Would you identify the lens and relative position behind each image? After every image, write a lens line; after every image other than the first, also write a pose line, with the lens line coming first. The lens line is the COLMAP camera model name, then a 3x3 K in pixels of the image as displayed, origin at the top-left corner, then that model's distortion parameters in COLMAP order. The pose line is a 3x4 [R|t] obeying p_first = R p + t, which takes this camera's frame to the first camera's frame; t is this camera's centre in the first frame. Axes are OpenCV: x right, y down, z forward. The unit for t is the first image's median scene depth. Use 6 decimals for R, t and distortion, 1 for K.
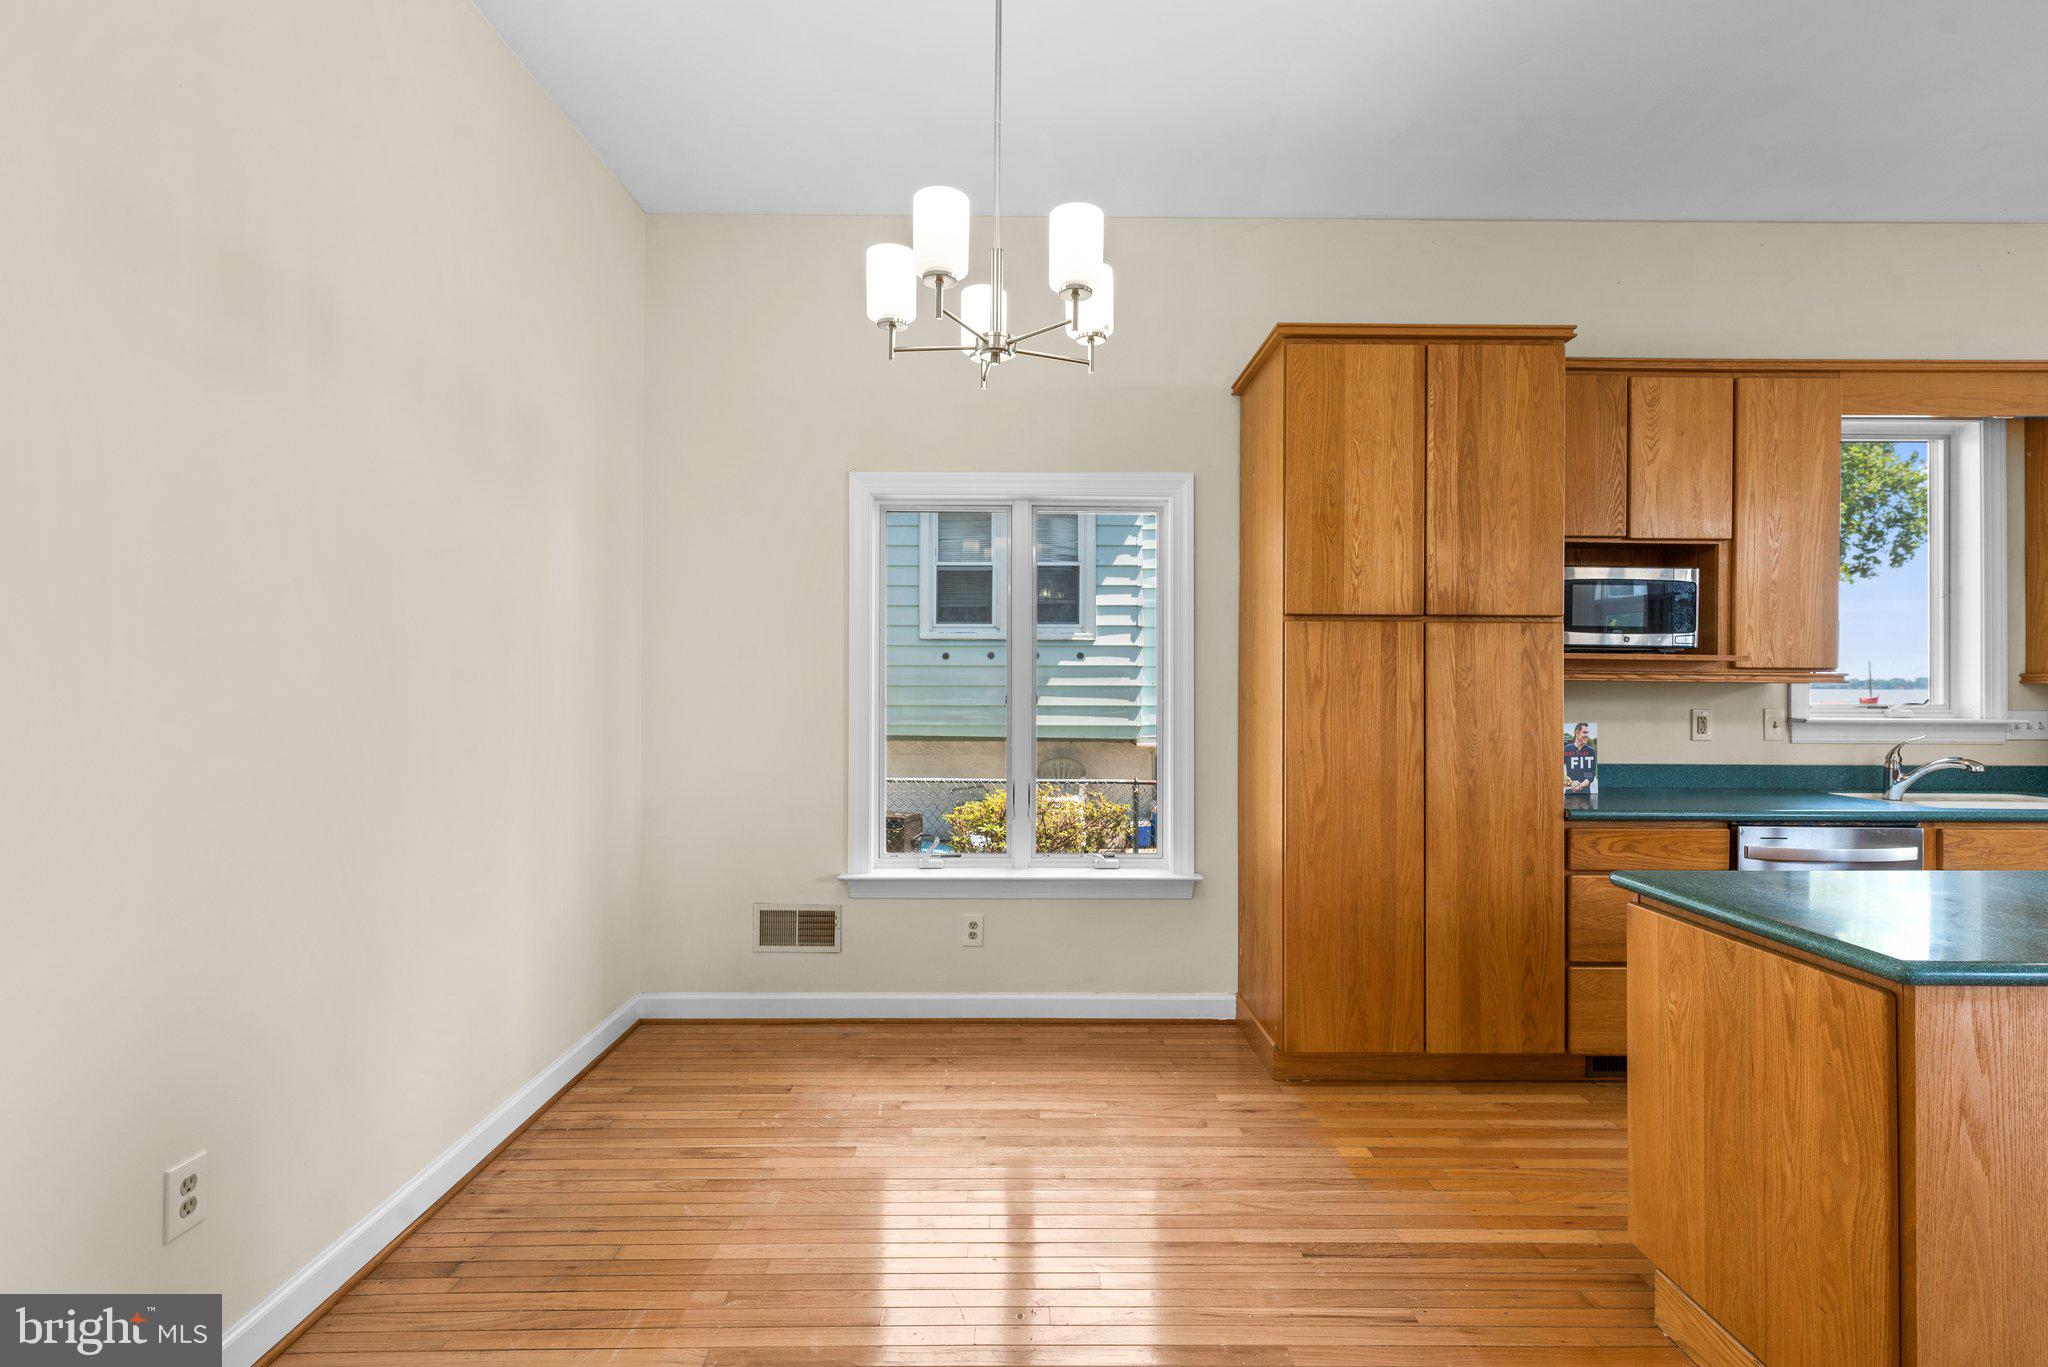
lens RADIAL K [[944.0, 0, 1023.6], [0, 944.0, 675.8], [0, 0, 1]] dist [-0.000583, 0.000425]
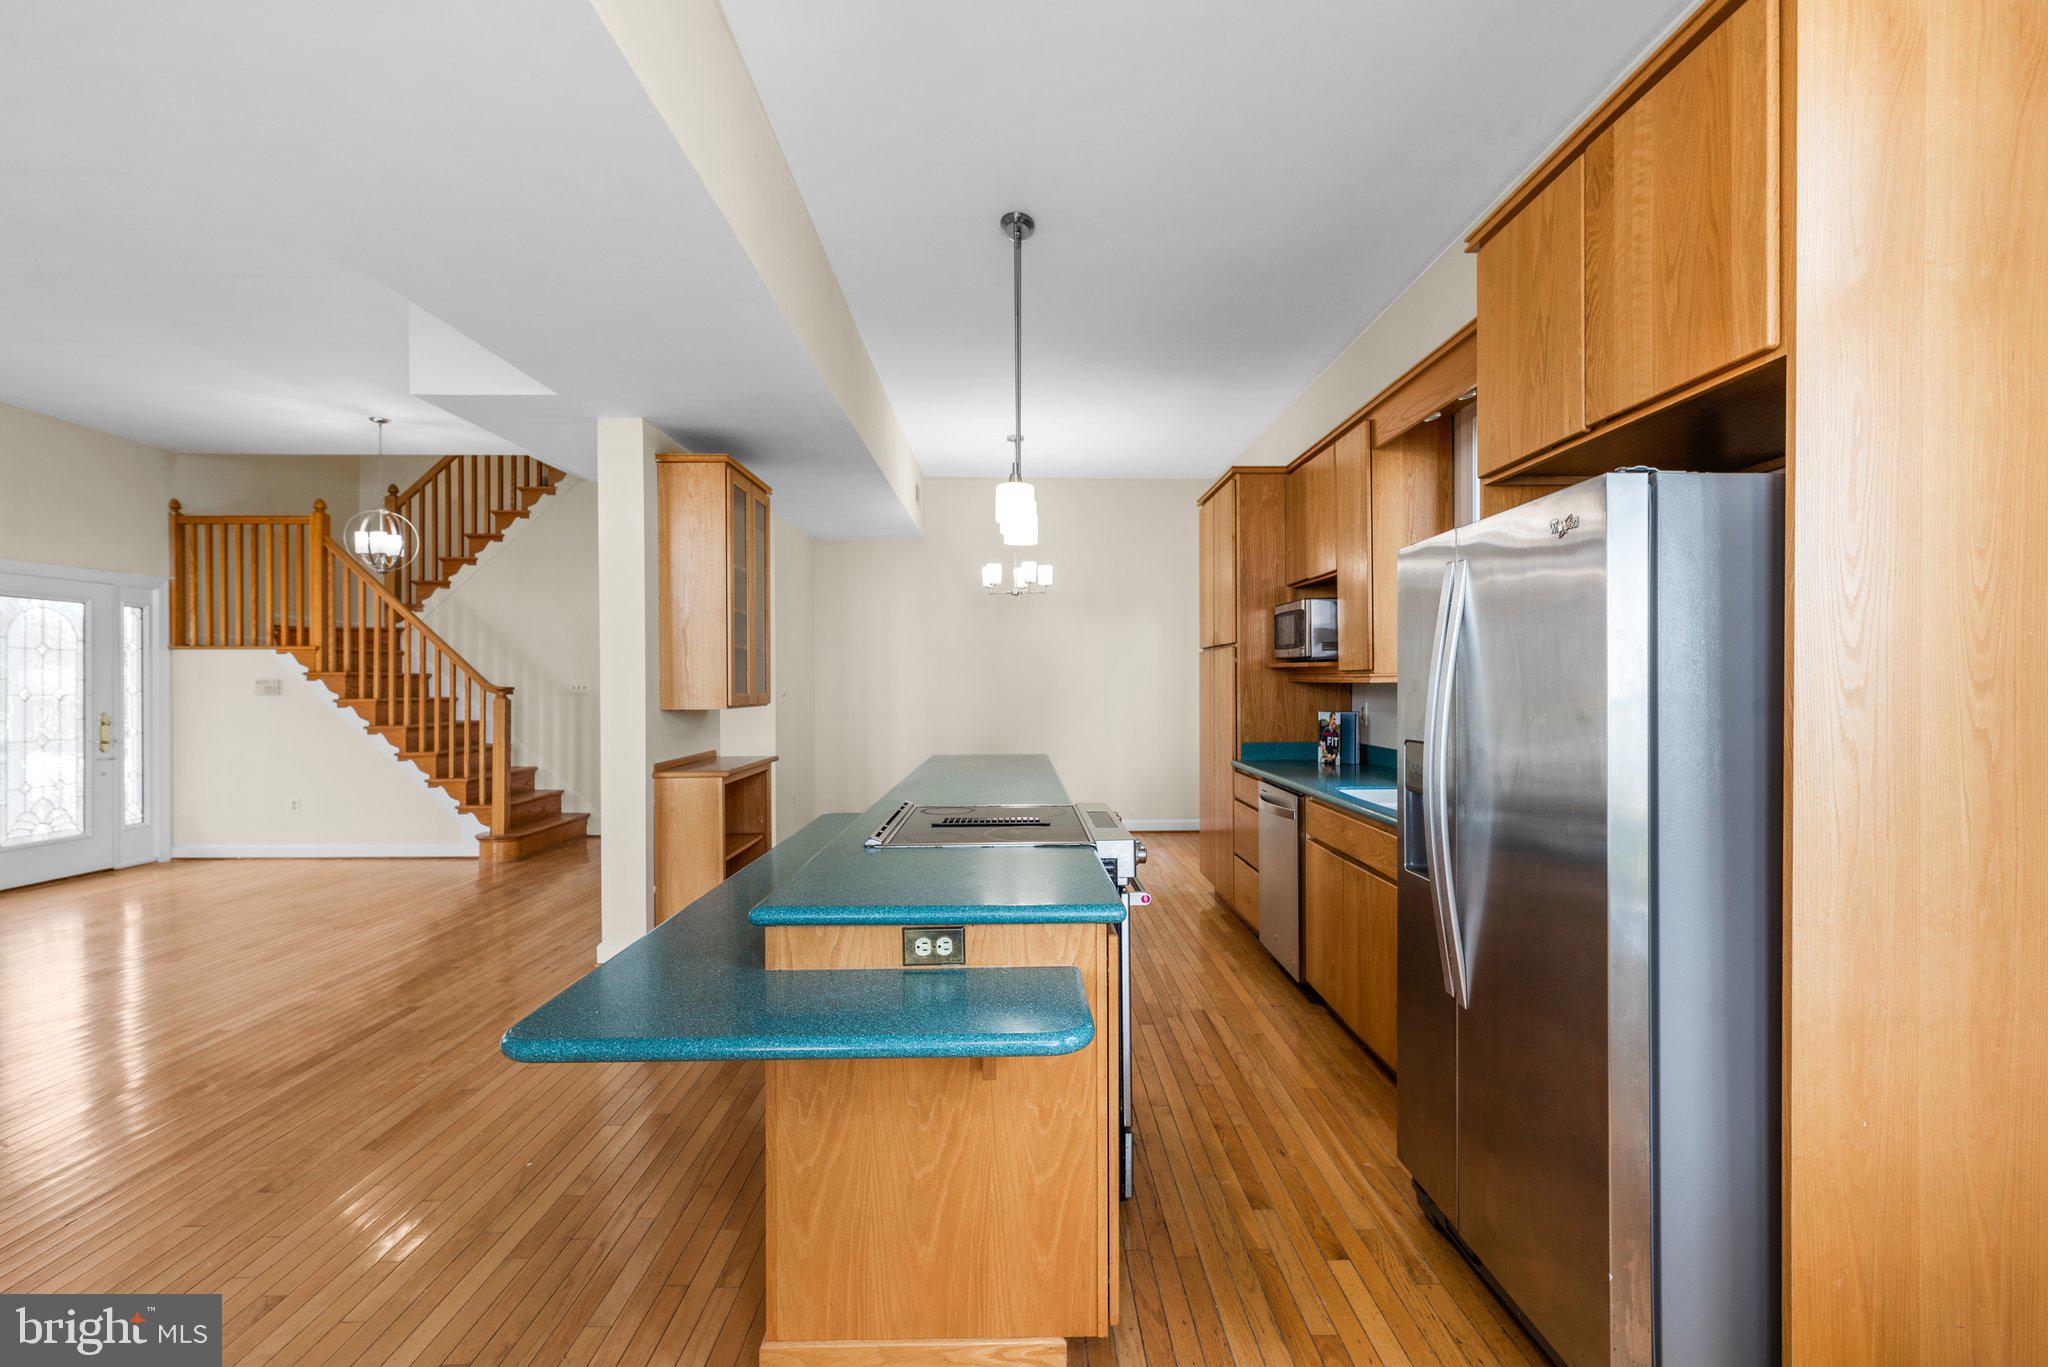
lens RADIAL K [[917.9, 0, 1032.1], [0, 917.9, 684.1], [0, 0, 1]] dist [-0.001753, -0.000203]
pose [[0.012515, -0.003278, -0.999916, 2.182767], [0.010155, 0.999943, -0.003151, 0.009909], [0.999870, -0.010115, 0.012547, 0.625112]]
